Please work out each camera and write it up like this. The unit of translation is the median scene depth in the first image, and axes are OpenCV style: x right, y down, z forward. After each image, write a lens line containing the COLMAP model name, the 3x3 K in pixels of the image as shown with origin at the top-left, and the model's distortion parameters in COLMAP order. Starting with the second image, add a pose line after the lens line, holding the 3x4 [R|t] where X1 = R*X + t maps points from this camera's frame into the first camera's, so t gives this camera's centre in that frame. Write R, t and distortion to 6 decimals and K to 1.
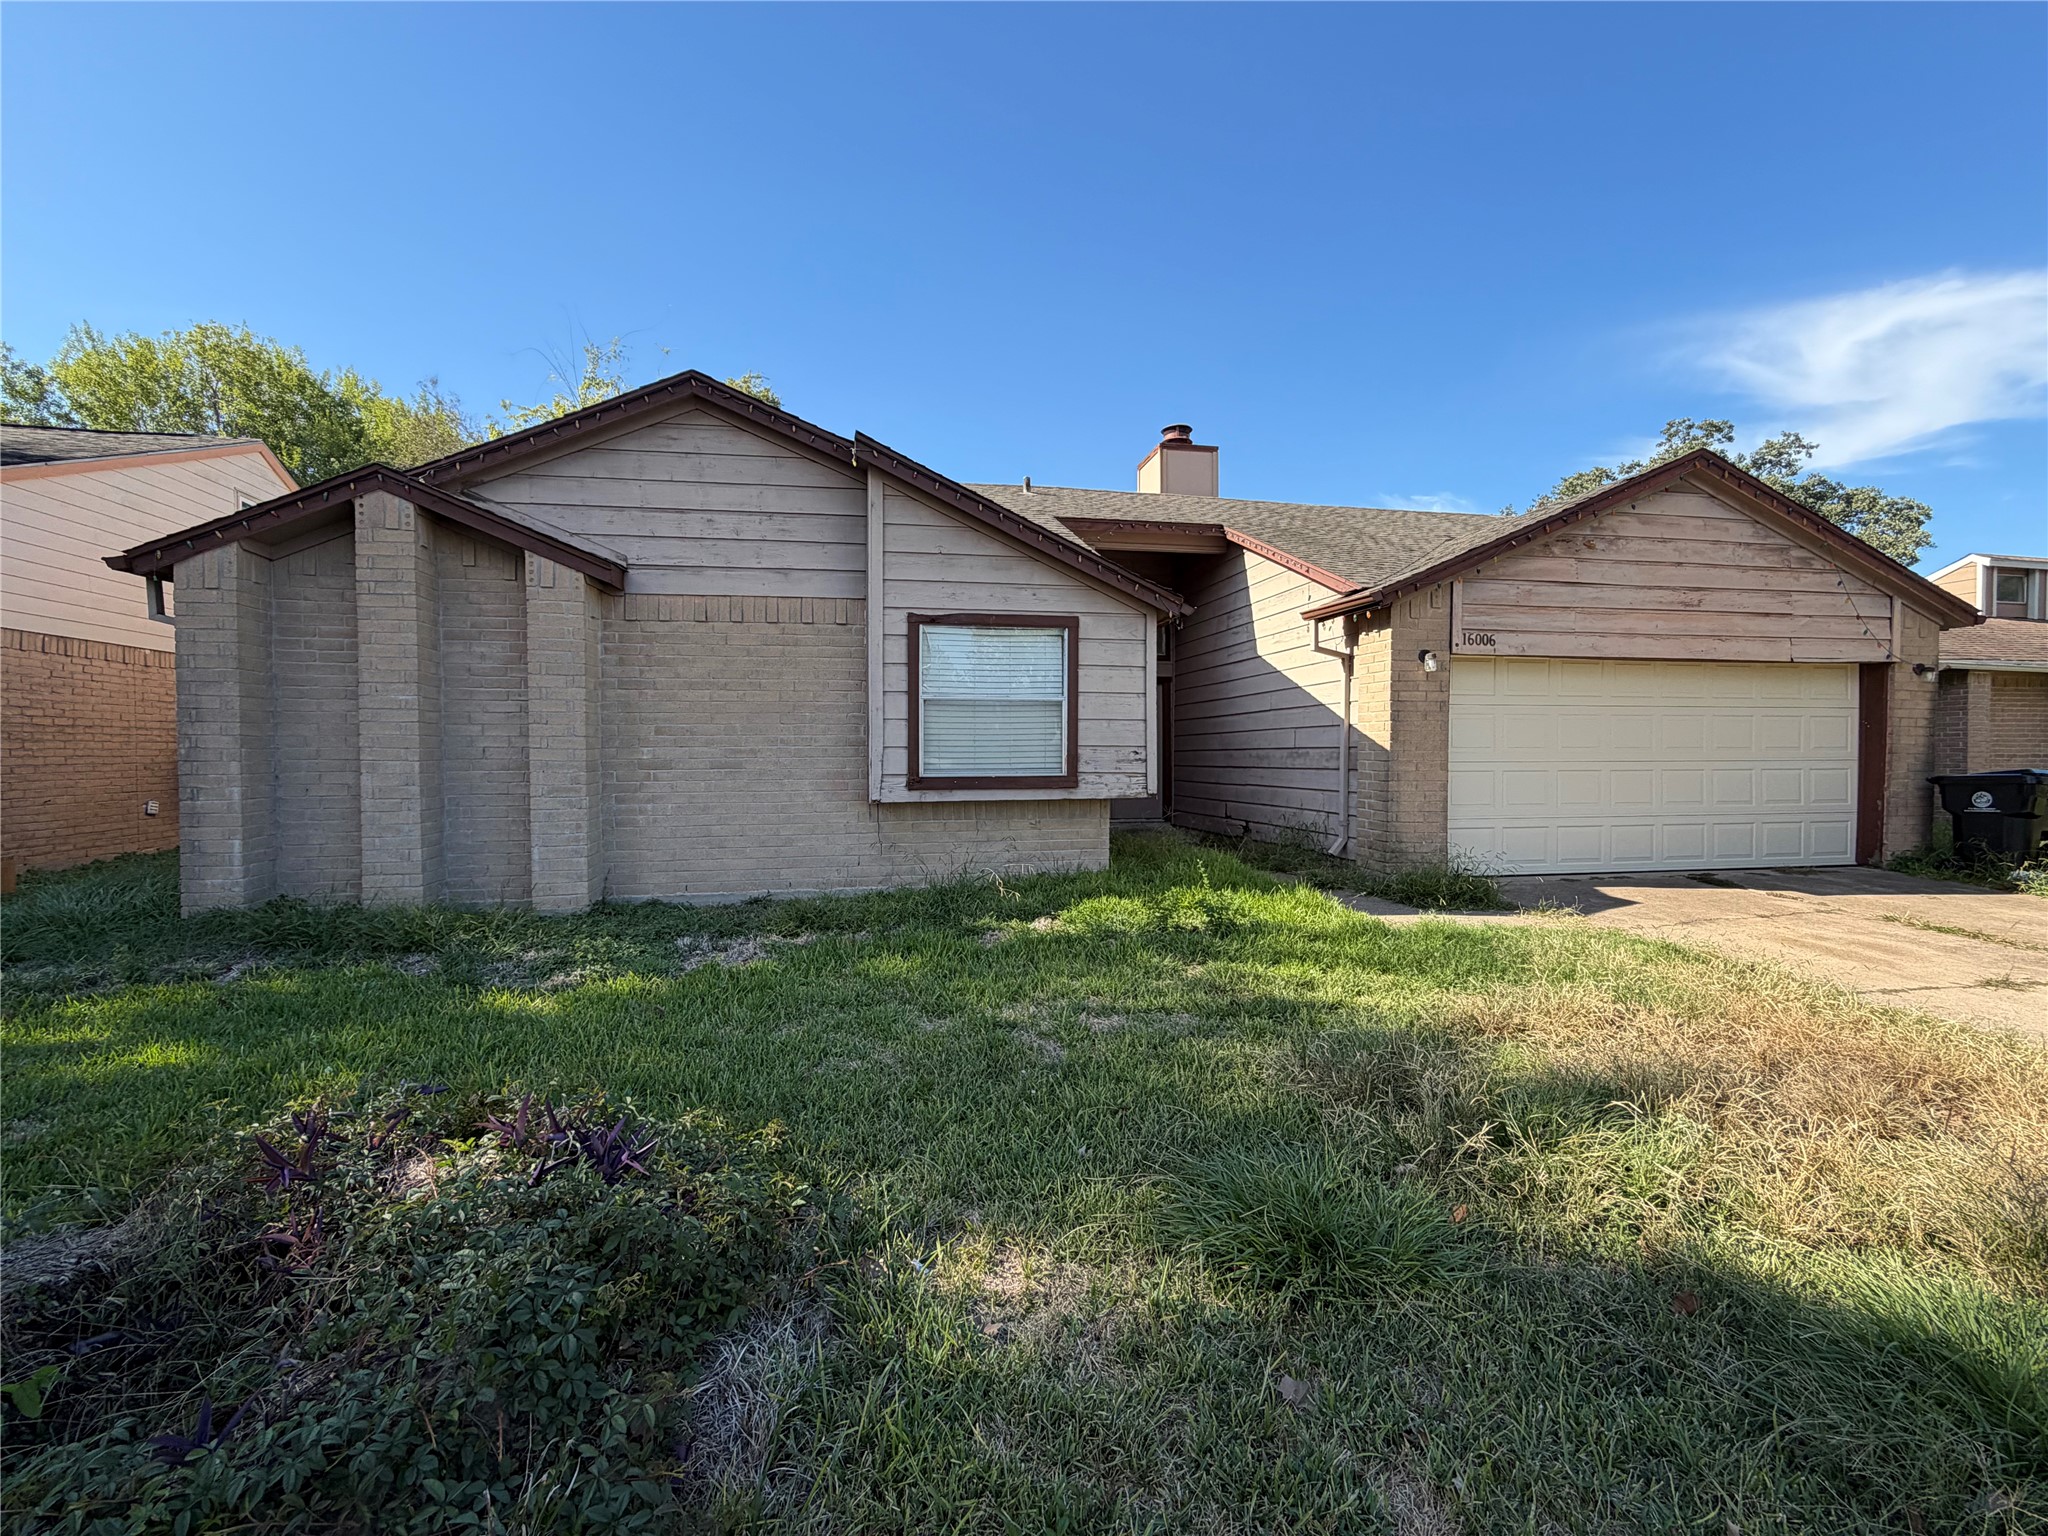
lens RADIAL K [[929.9, 0, 1019.0], [0, 929.9, 771.5], [0, 0, 1]] dist [0.000234, 0.001387]
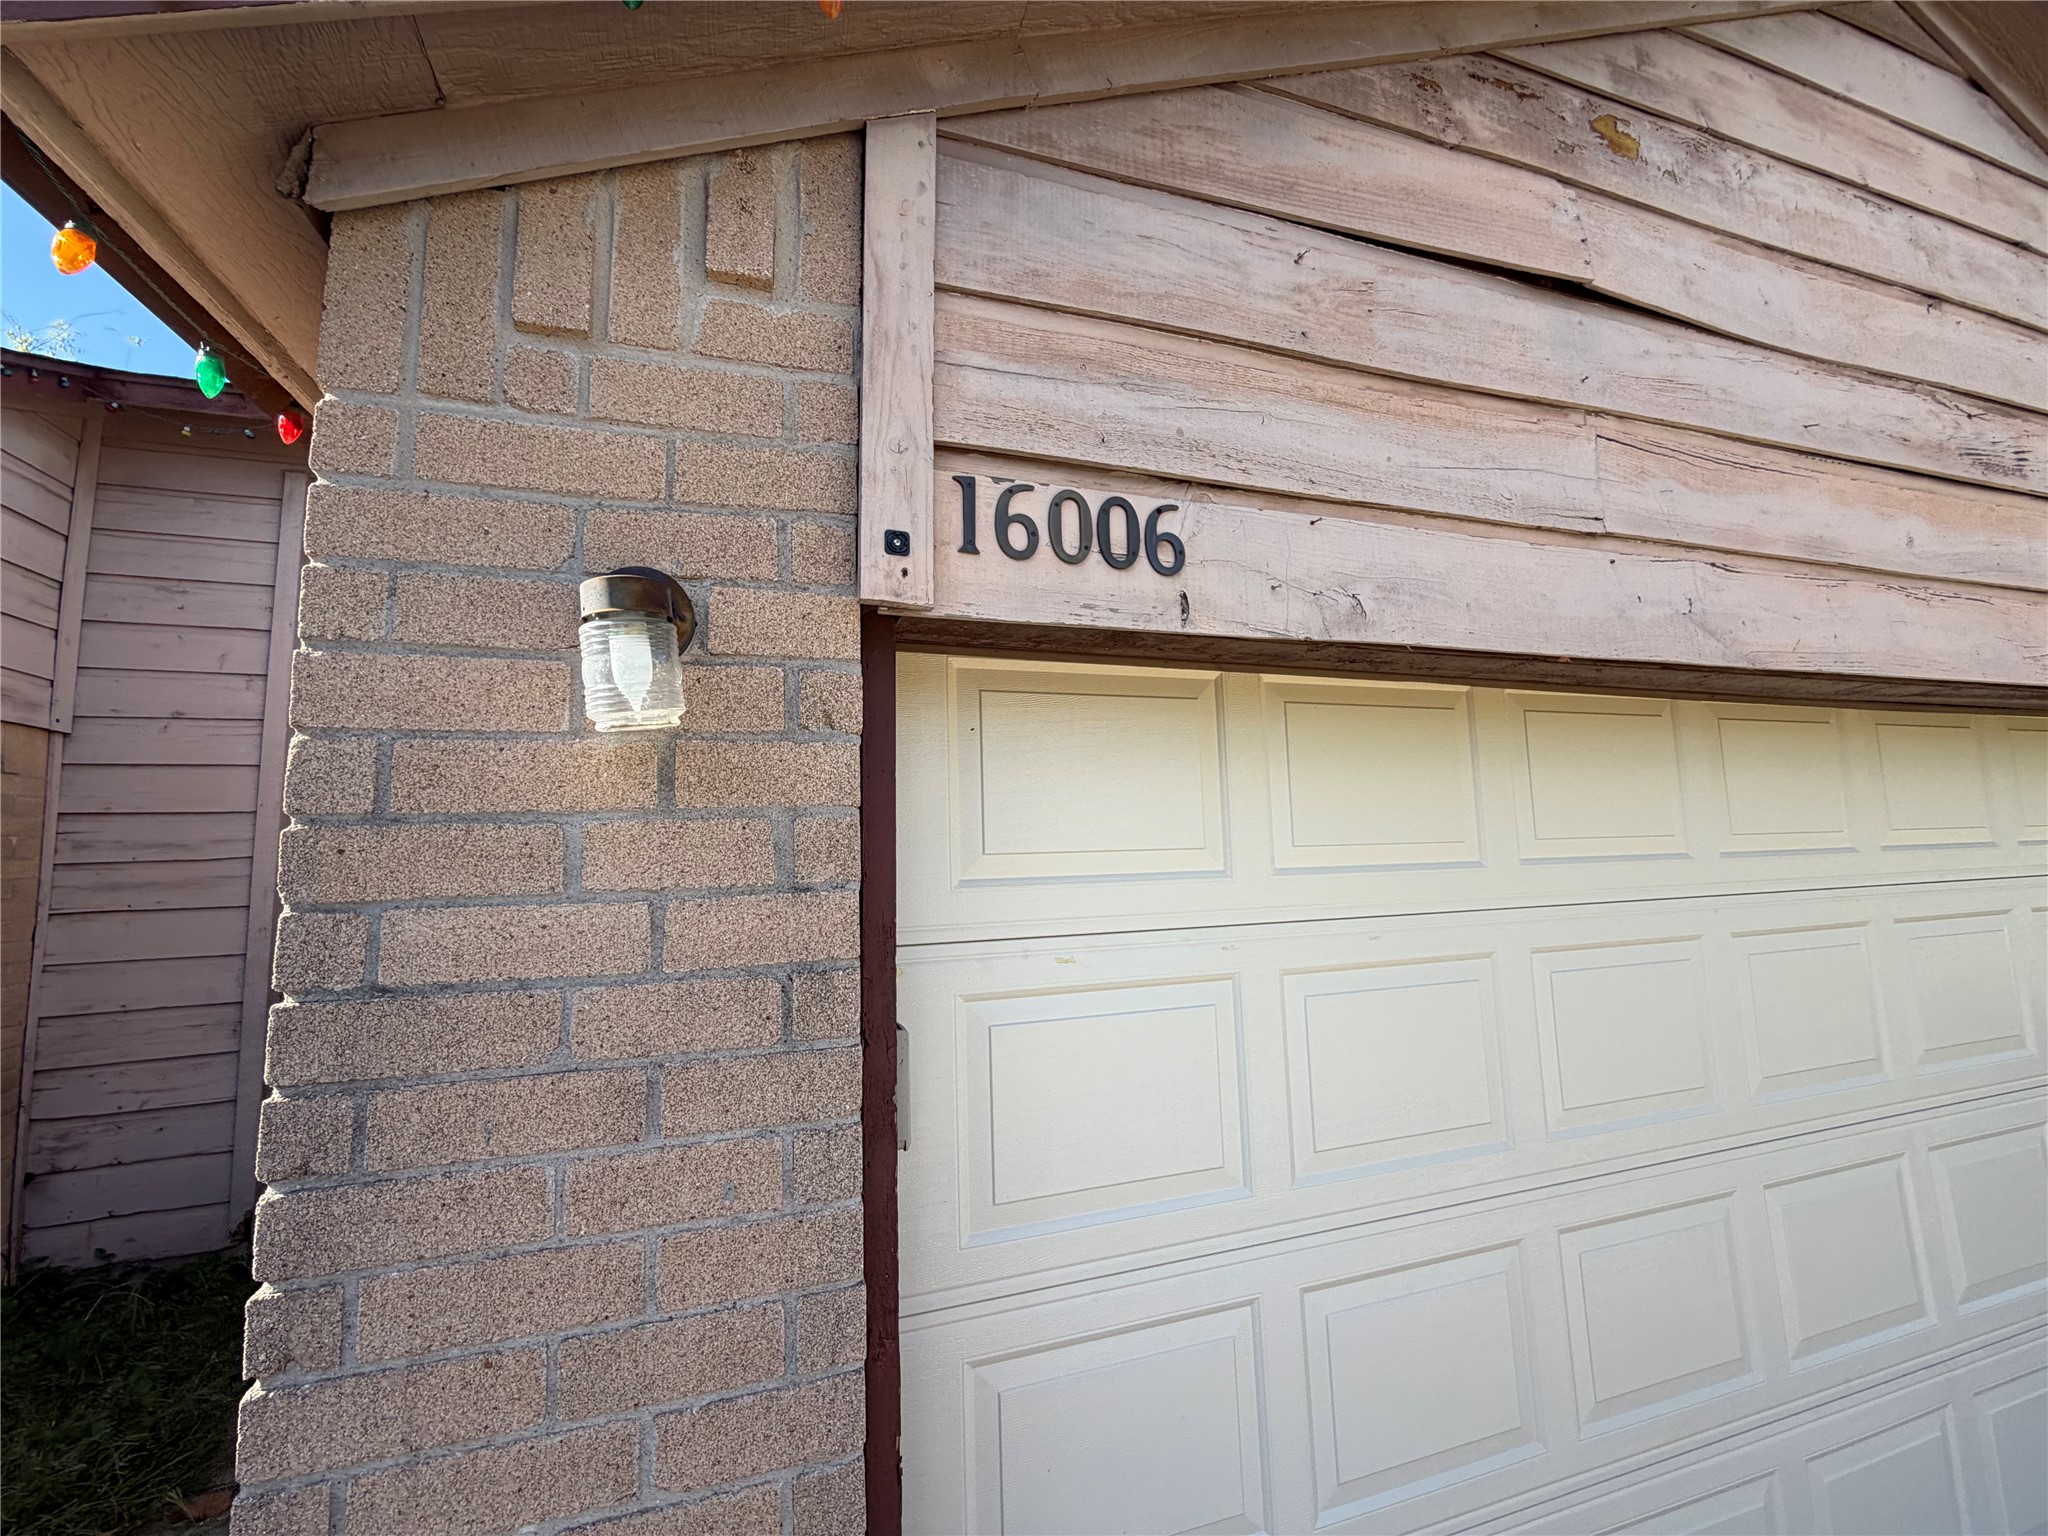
lens RADIAL K [[822.0, 0, 1019.9], [0, 822.0, 769.1], [0, 0, 1]] dist [0.000596, 0.000287]
pose [[0.992209, -0.014197, 0.123770, 0.530131], [0.030060, 0.991414, -0.127255, -0.098112], [-0.120901, 0.129984, 0.984117, 0.989663]]
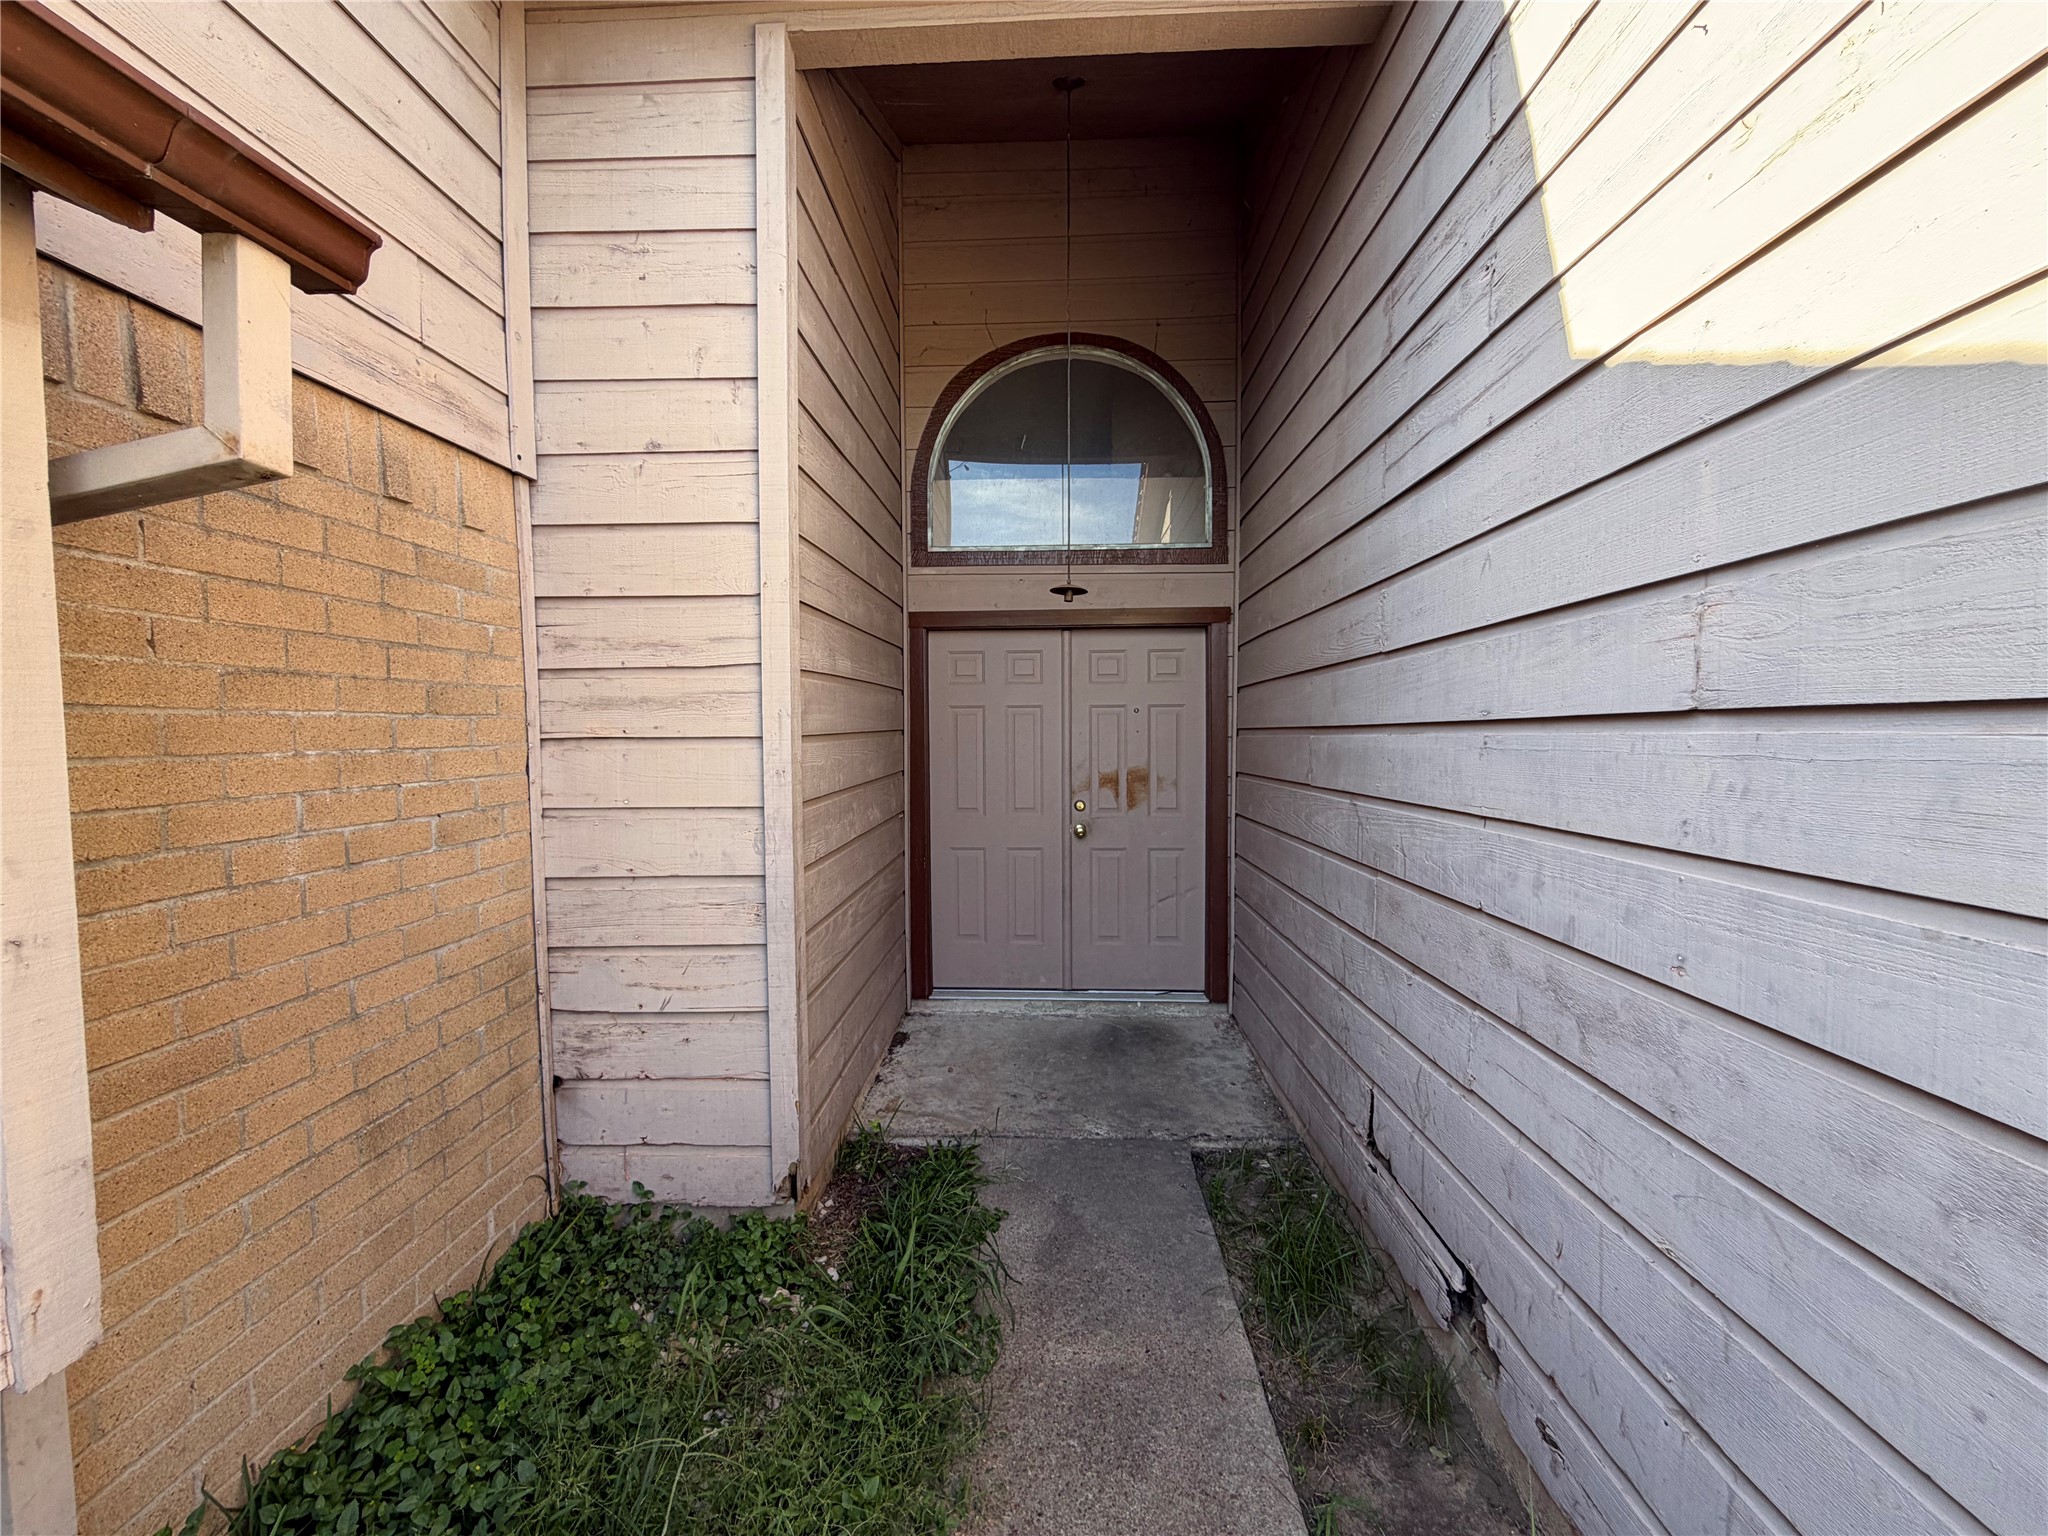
lens RADIAL K [[822.0, 0, 1019.9], [0, 822.0, 769.7], [0, 0, 1]] dist [0.000596, 0.000287]
pose [[0.972765, 0.008298, -0.231643, 0.297448], [-0.001684, 0.999586, 0.028735, -0.089485], [0.231785, -0.027563, 0.972376, 1.257788]]
